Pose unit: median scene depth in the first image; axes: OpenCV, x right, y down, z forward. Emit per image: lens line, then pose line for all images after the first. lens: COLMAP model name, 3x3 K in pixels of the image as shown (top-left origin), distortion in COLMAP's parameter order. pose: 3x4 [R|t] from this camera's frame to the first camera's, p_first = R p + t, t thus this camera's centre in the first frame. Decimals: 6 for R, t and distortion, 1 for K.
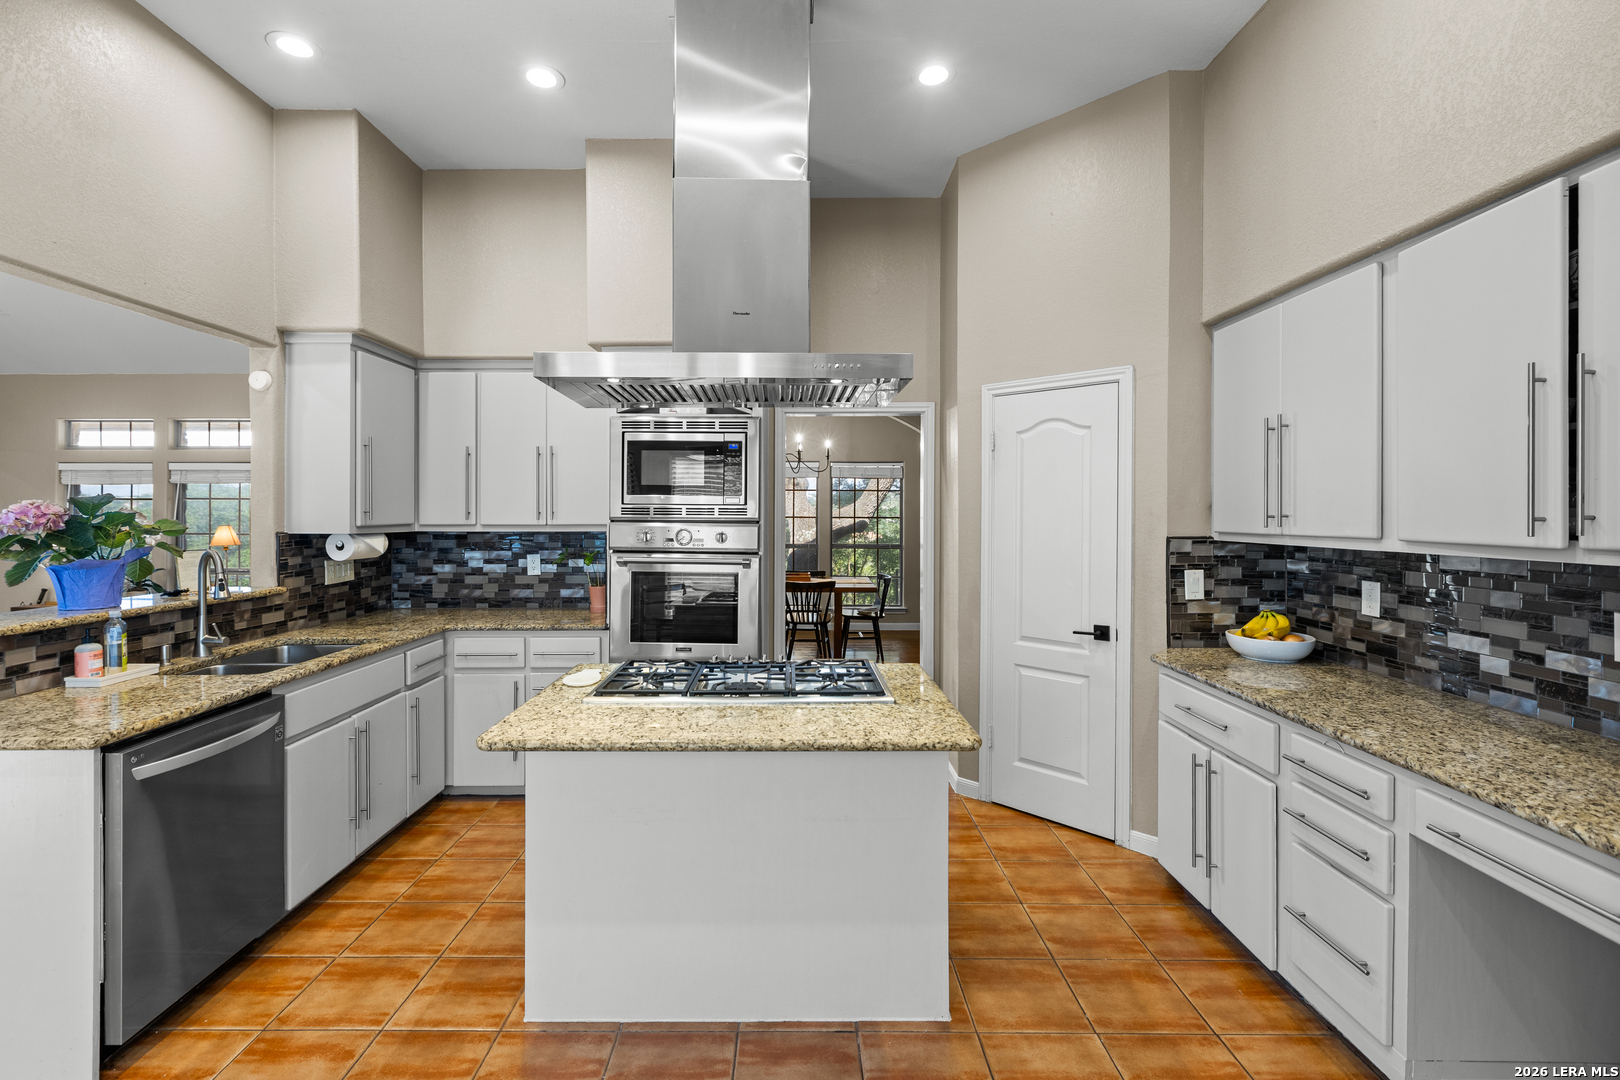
lens RADIAL K [[727.0, 0, 783.3], [0, 727.0, 512.4], [0, 0, 1]] dist [0.000419, -0.000042]
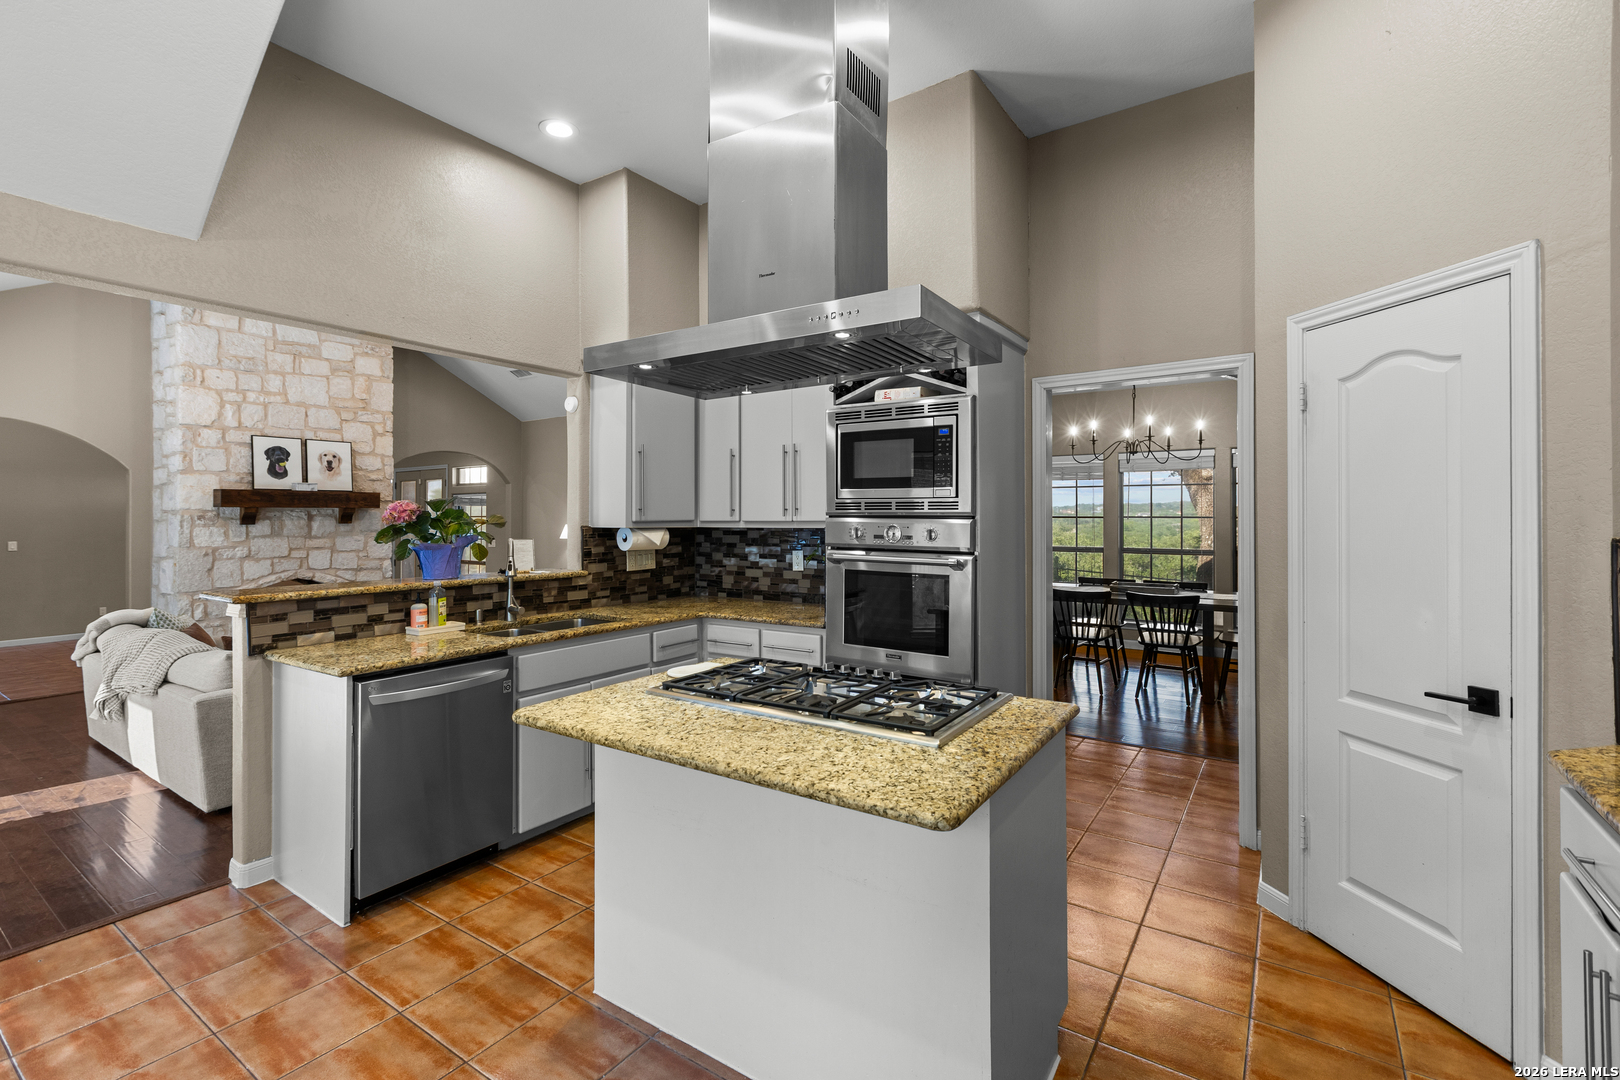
lens RADIAL K [[727.0, 0, 796.0], [0, 727.0, 508.3], [0, 0, 1]] dist [0.000419, -0.000042]
pose [[0.827608, -0.009942, -0.561218, 0.295188], [0.003322, 0.999912, -0.012815, 0.014035], [0.561296, 0.008742, 0.827569, 0.184636]]
